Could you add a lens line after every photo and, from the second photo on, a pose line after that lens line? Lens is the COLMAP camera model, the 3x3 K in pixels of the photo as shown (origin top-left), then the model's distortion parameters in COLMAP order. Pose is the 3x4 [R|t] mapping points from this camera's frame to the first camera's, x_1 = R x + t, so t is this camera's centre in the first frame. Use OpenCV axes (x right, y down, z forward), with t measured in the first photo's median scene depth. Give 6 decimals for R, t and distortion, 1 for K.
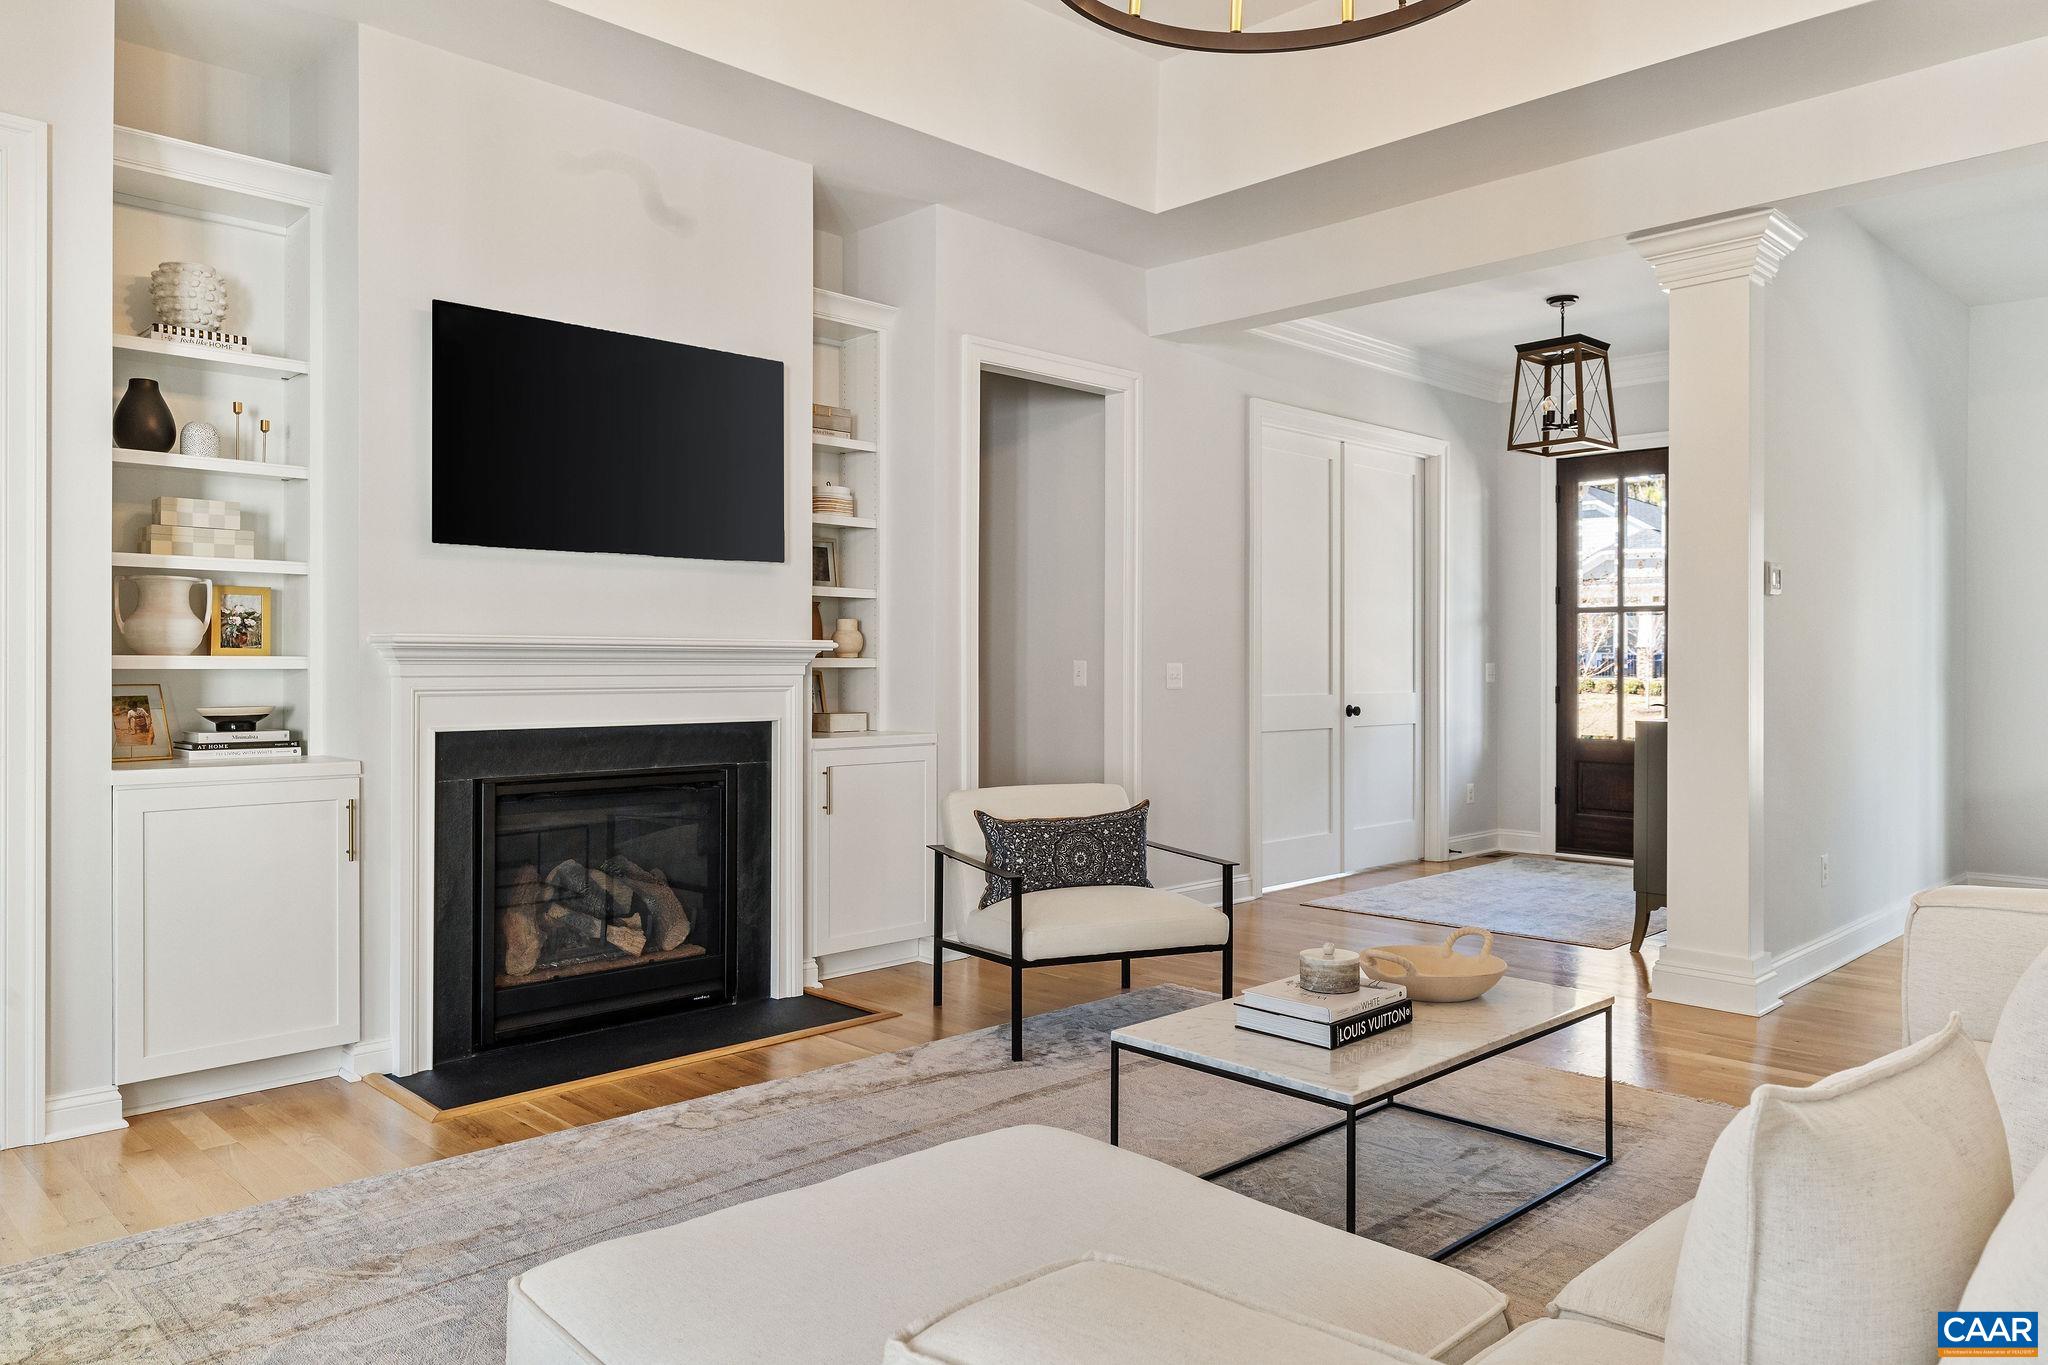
lens RADIAL K [[1389.6, 0, 1018.0], [0, 1389.6, 666.7], [0, 0, 1]] dist [-0.003379, -0.000636]
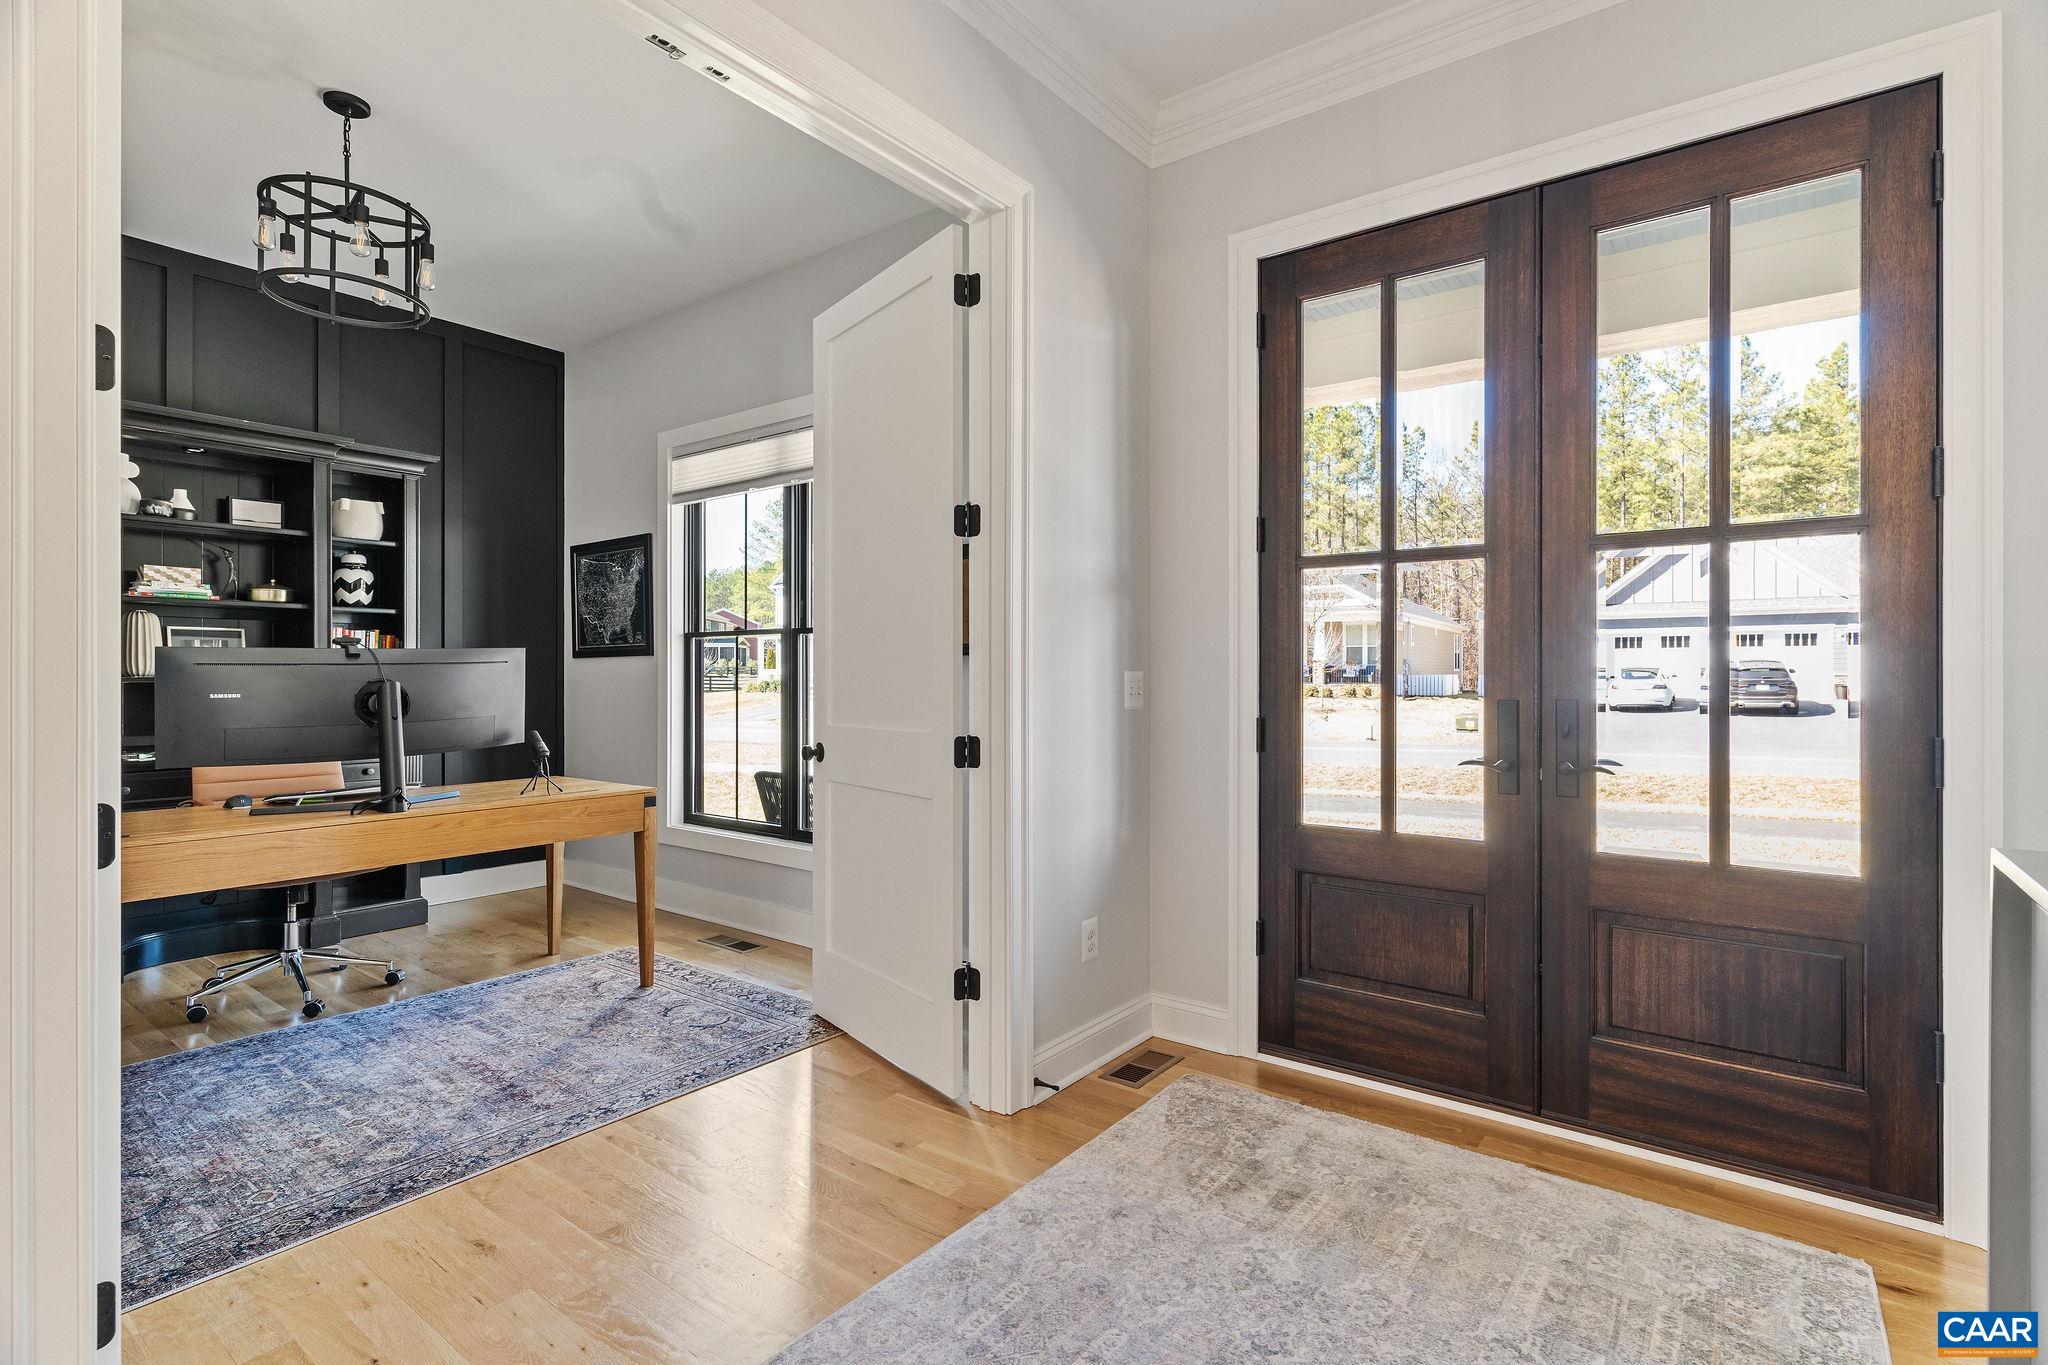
lens RADIAL K [[986.7, 0, 1019.6], [0, 986.7, 673.5], [0, 0, 1]] dist [0.001754, 0.001187]
pose [[0.990163, -0.000349, 0.139915, 0.254847], [0.000561, 0.999999, -0.001475, -0.001352], [-0.139914, 0.001539, 0.990162, 0.665729]]
